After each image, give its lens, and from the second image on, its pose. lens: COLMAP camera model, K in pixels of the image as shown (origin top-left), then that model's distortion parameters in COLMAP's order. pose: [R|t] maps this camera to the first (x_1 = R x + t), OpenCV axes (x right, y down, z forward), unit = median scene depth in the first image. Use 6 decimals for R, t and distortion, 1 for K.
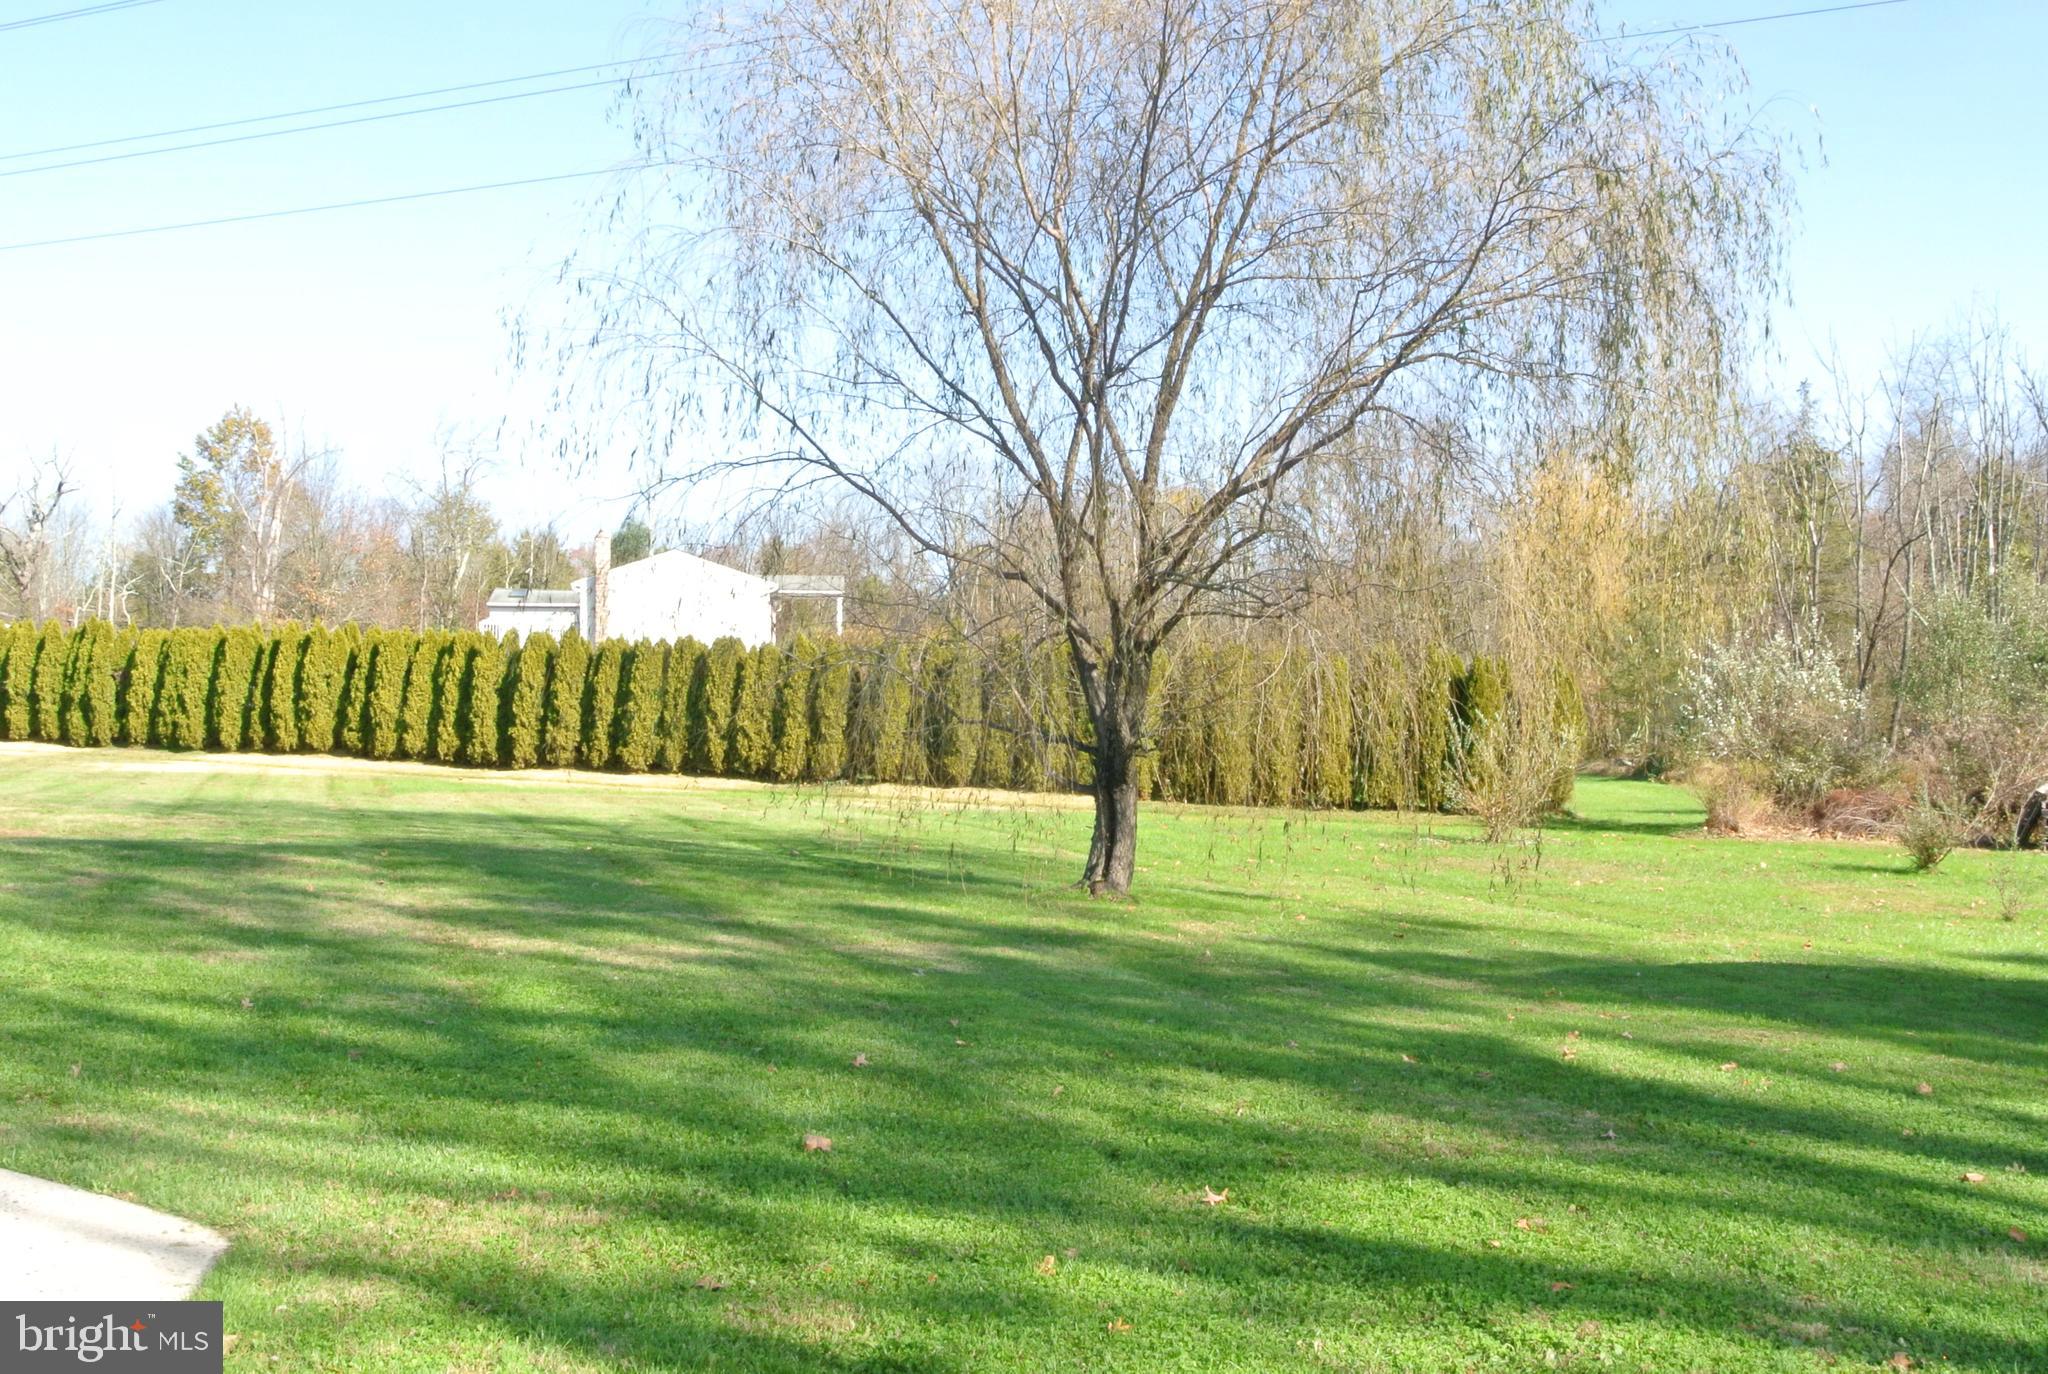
lens RADIAL K [[2147.9, 0, 1010.4], [0, 2147.9, 694.9], [0, 0, 1]] dist [-0.039342, 0.000000]
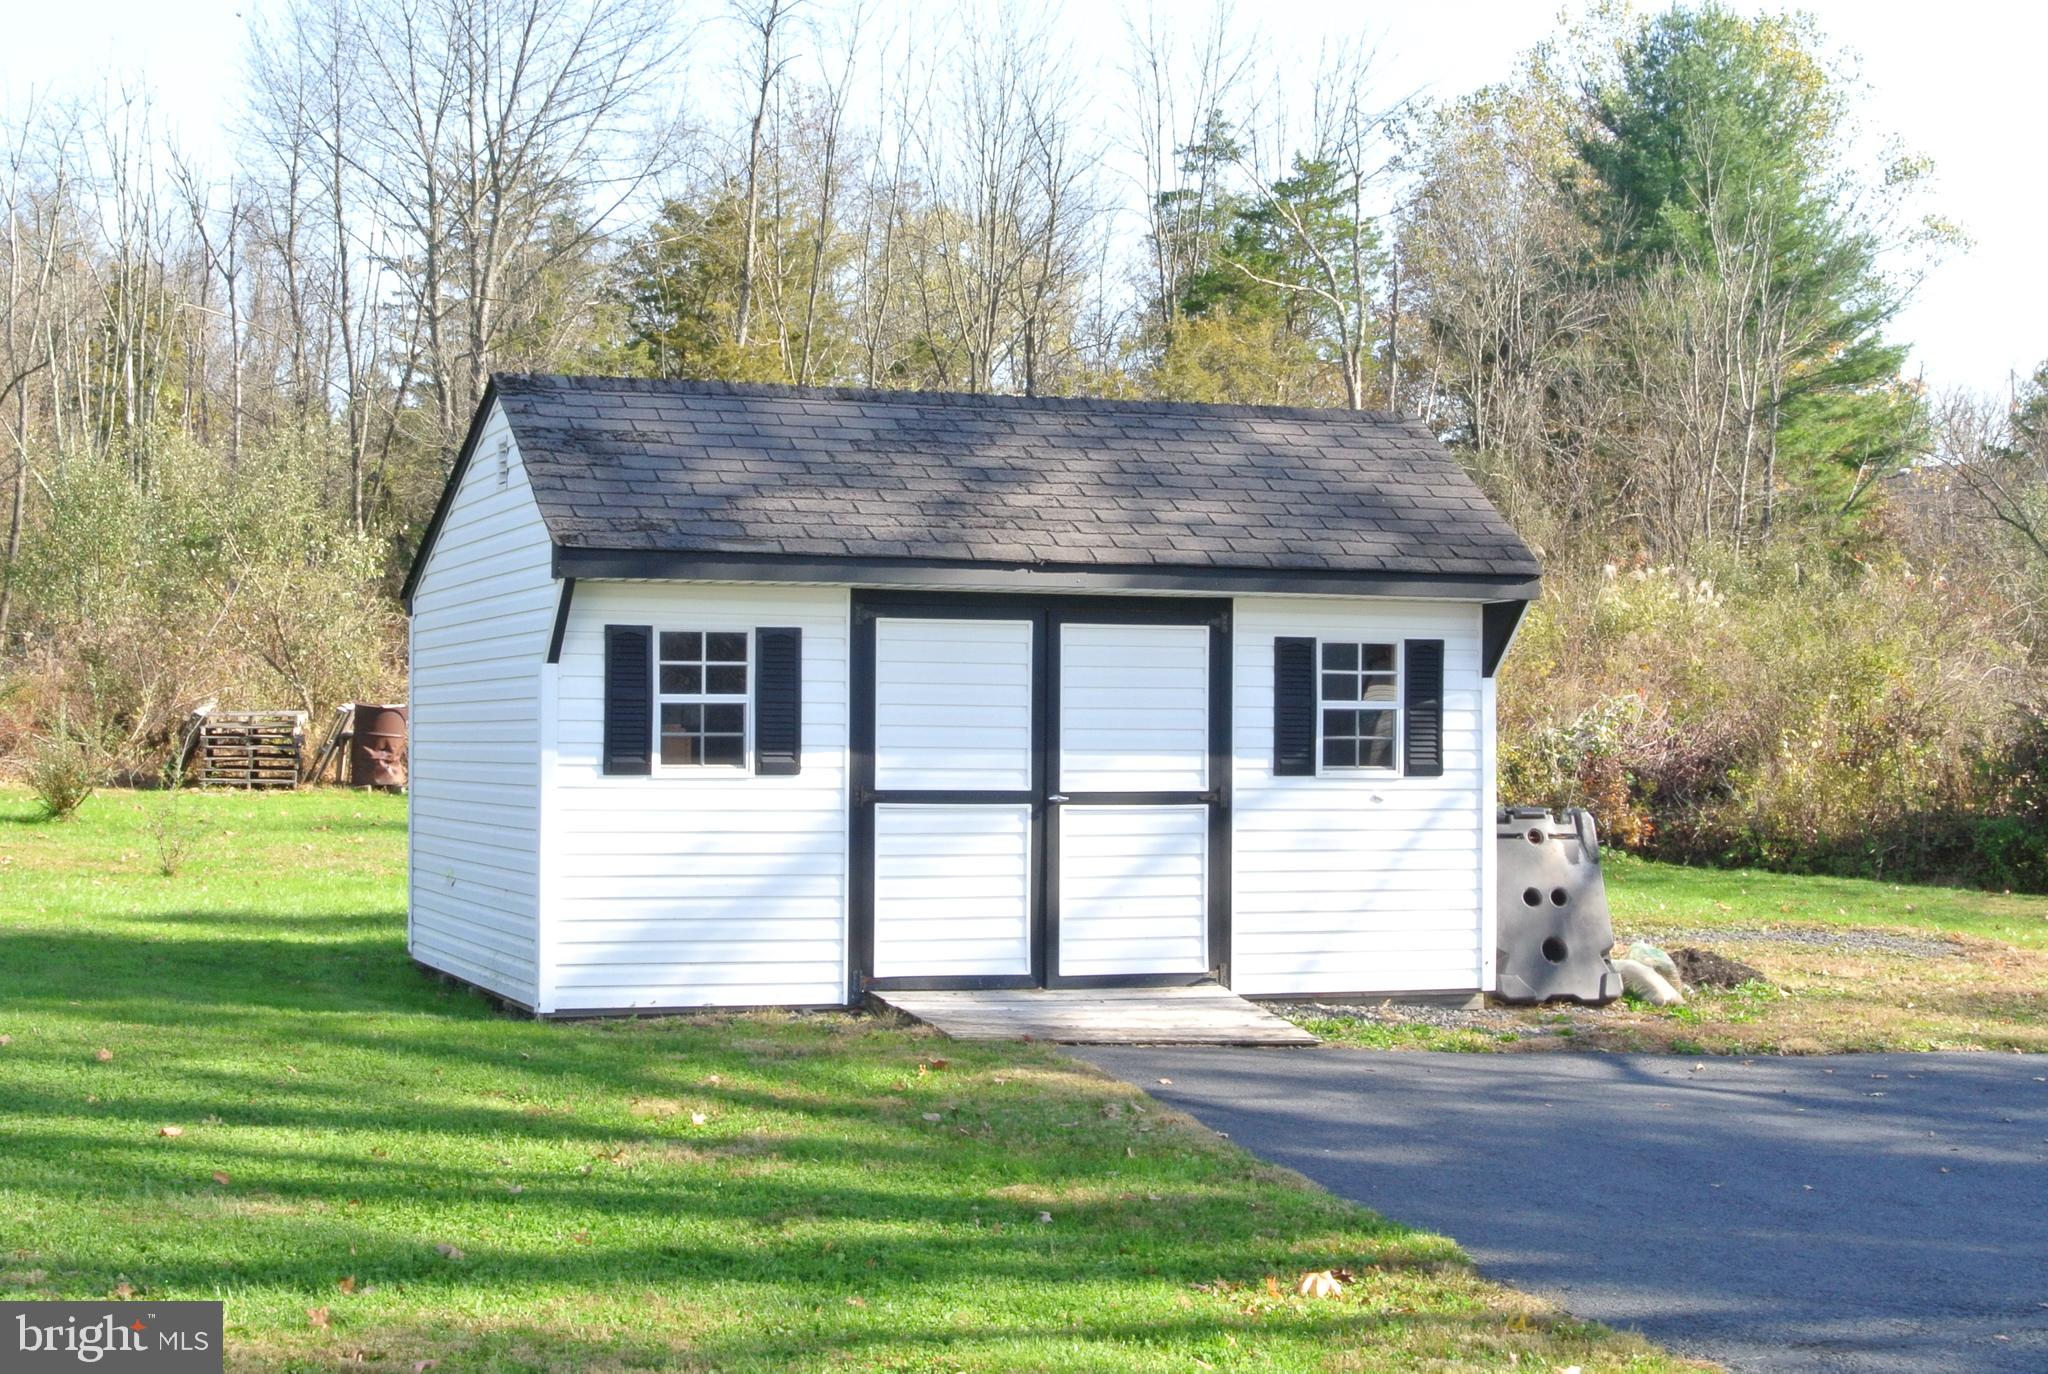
lens RADIAL K [[3202.1, 0, 1024.1], [0, 3202.1, 690.5], [0, 0, 1]] dist [0.040958, 0.000000]
pose [[0.758504, -0.004633, 0.651652, -0.132046], [-0.019601, 0.999360, 0.029920, -0.010866], [-0.651374, -0.035467, 0.757928, -0.221441]]
